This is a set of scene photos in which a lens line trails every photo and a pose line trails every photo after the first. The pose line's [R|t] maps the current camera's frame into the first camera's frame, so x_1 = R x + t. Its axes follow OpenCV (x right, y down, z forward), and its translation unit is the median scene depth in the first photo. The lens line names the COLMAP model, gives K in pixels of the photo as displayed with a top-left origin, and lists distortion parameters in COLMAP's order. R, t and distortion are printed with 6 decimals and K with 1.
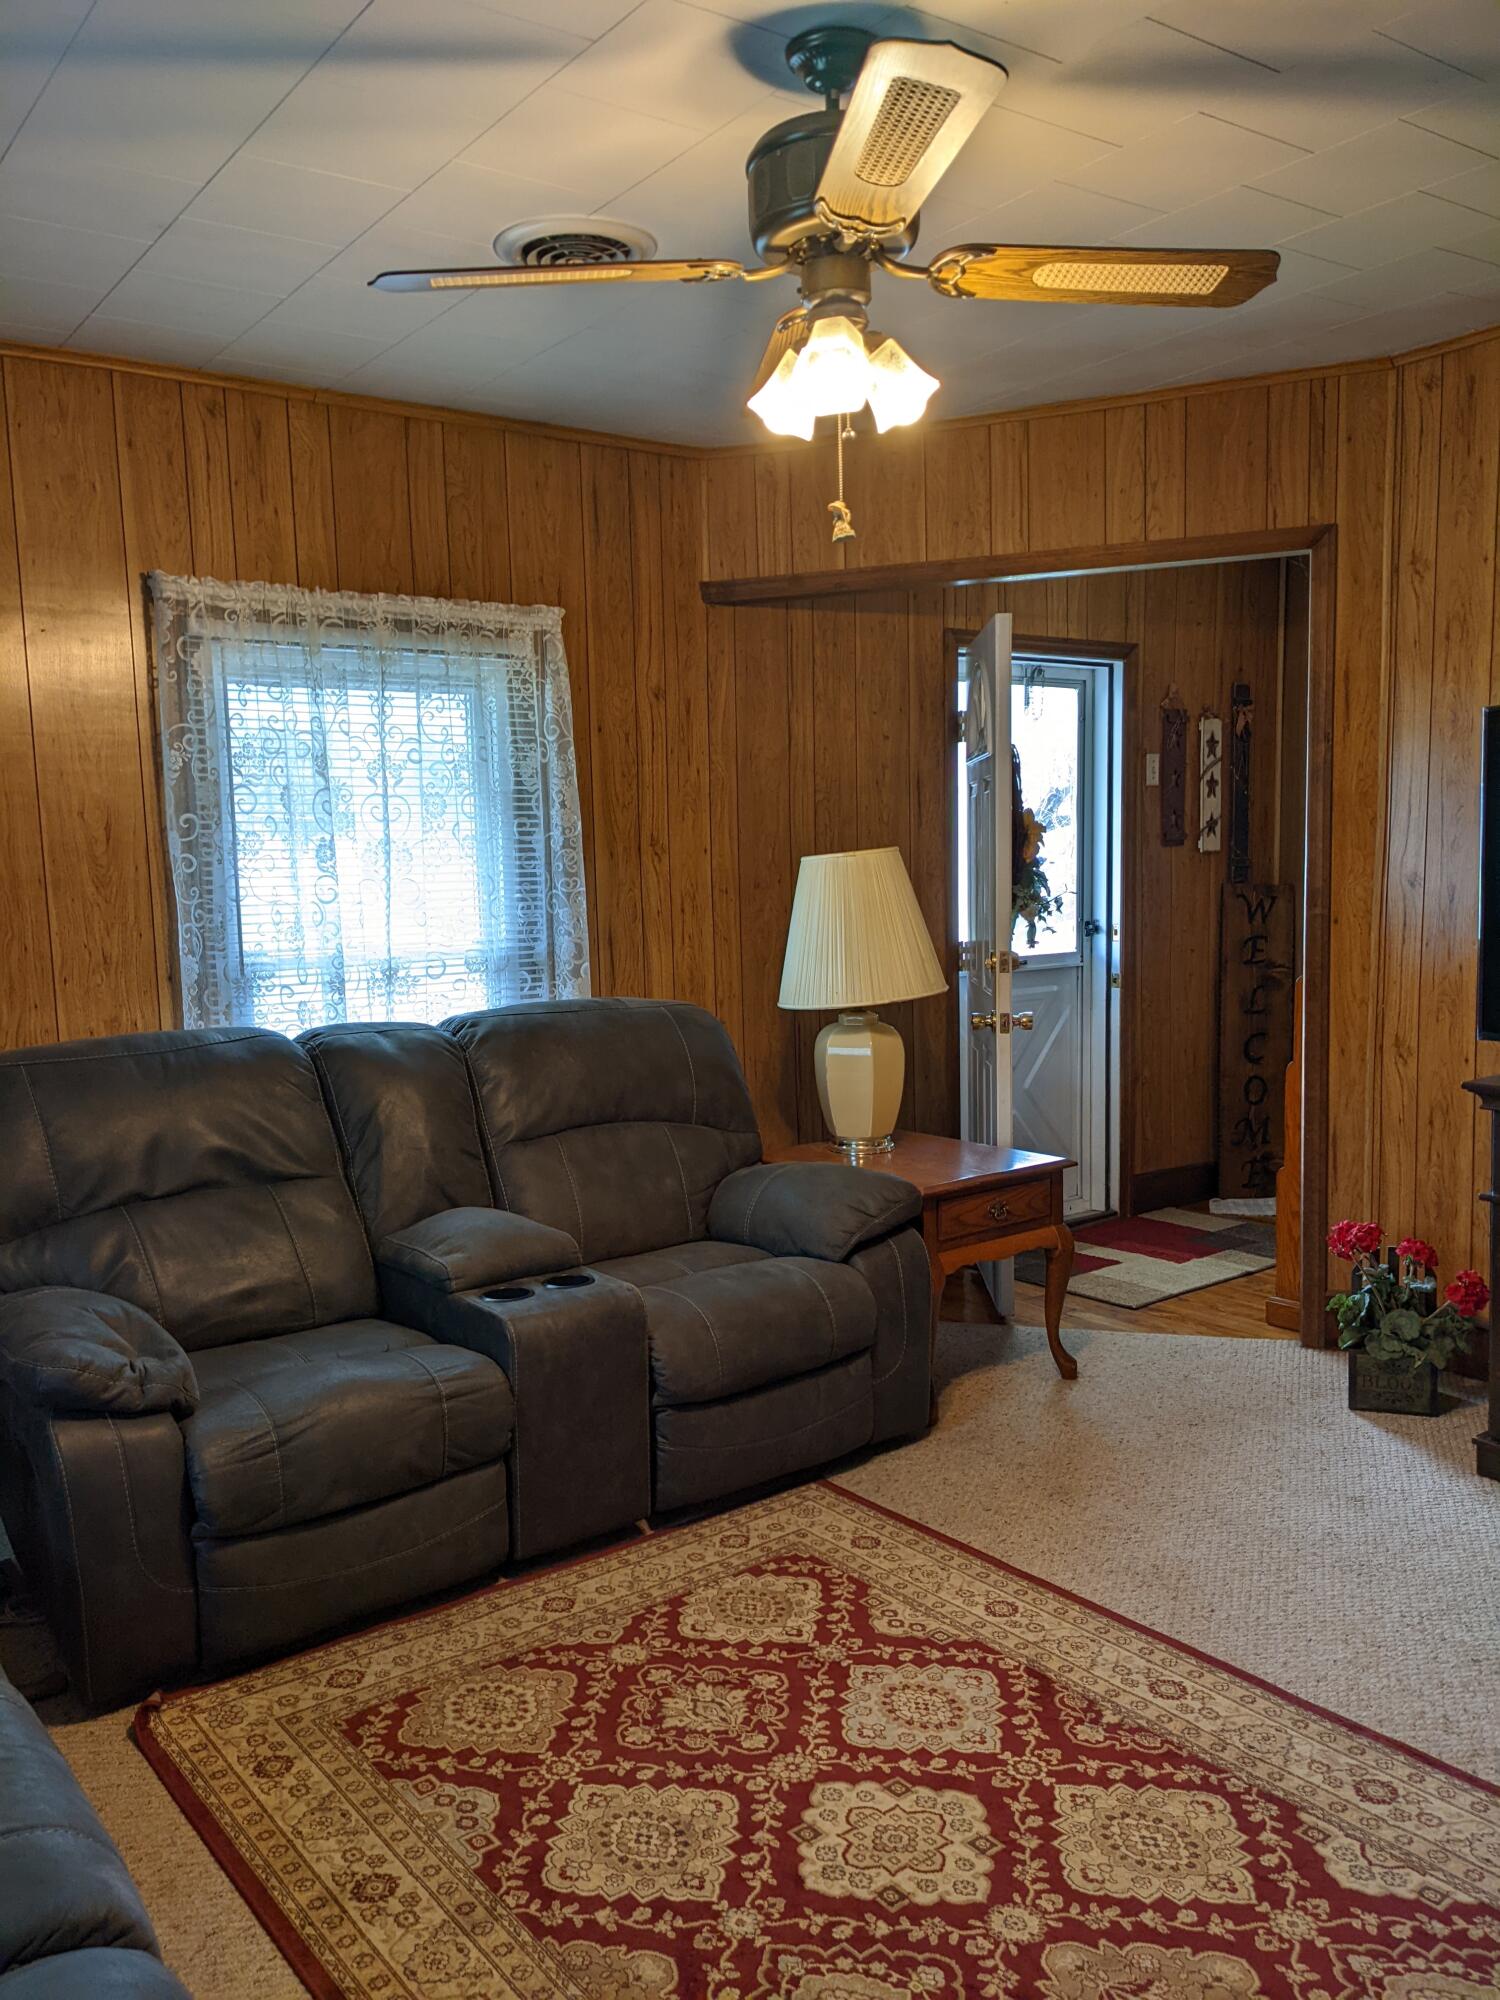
lens RADIAL K [[1639.7, 0, 753.9], [0, 1639.7, 1019.6], [0, 0, 1]] dist [0.042635, -0.024087]
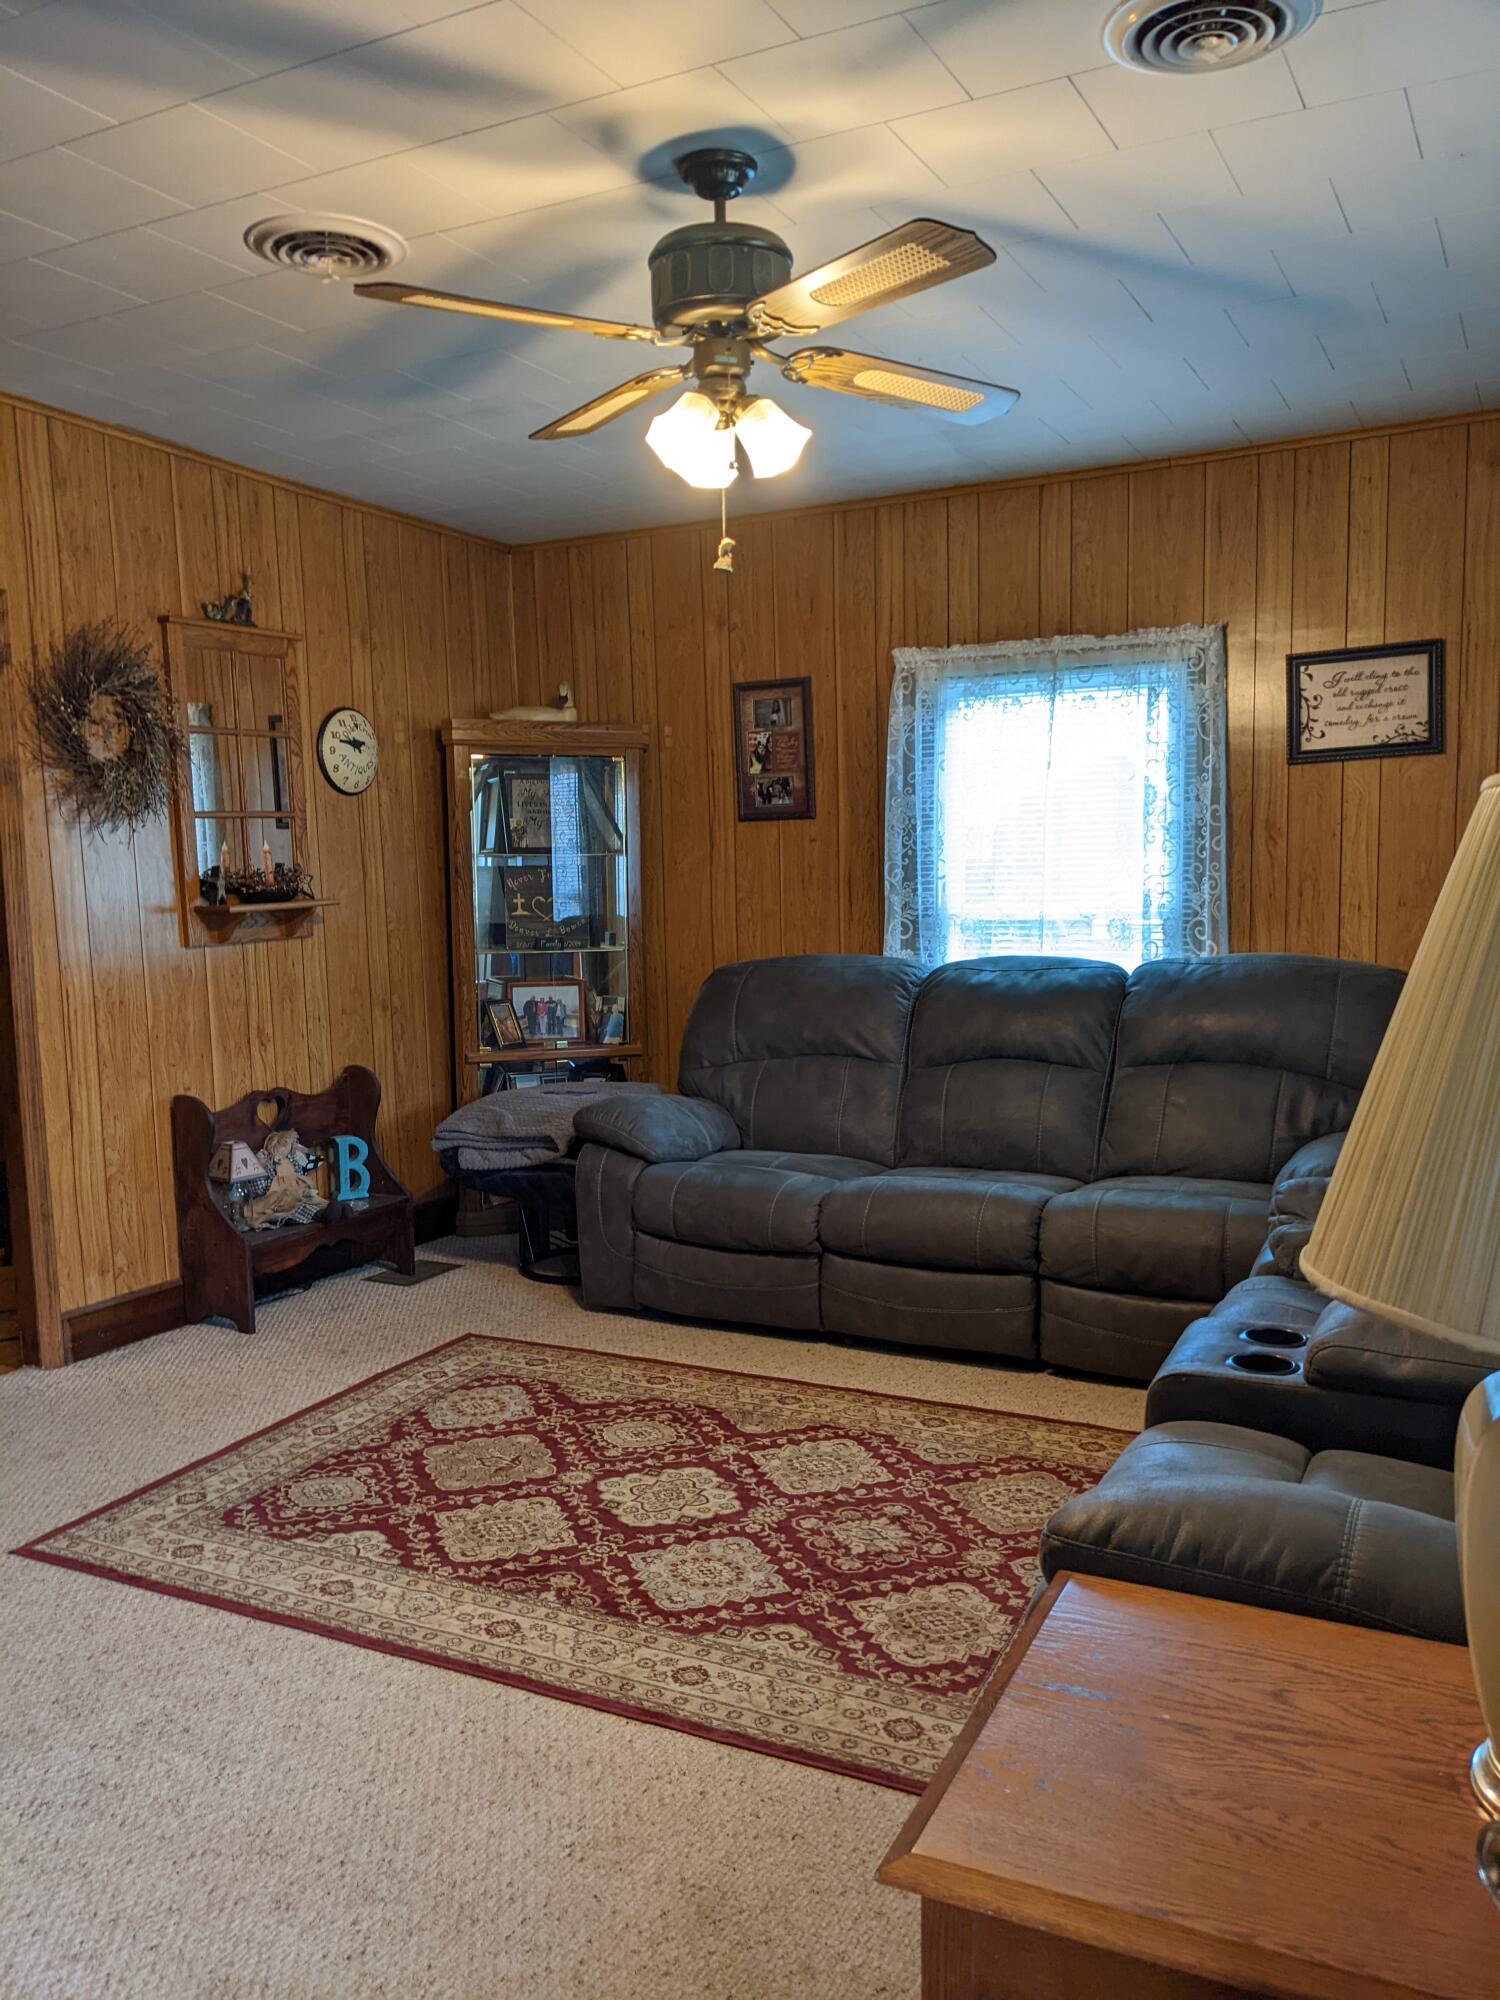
lens RADIAL K [[1639.7, 0, 757.5], [0, 1639.7, 995.2], [0, 0, 1]] dist [0.042635, -0.024087]
pose [[-0.898768, 0.081284, -0.430824, 0.567134], [-0.004768, 0.980793, 0.194995, -0.219535], [0.438399, 0.177310, -0.881117, 2.080575]]
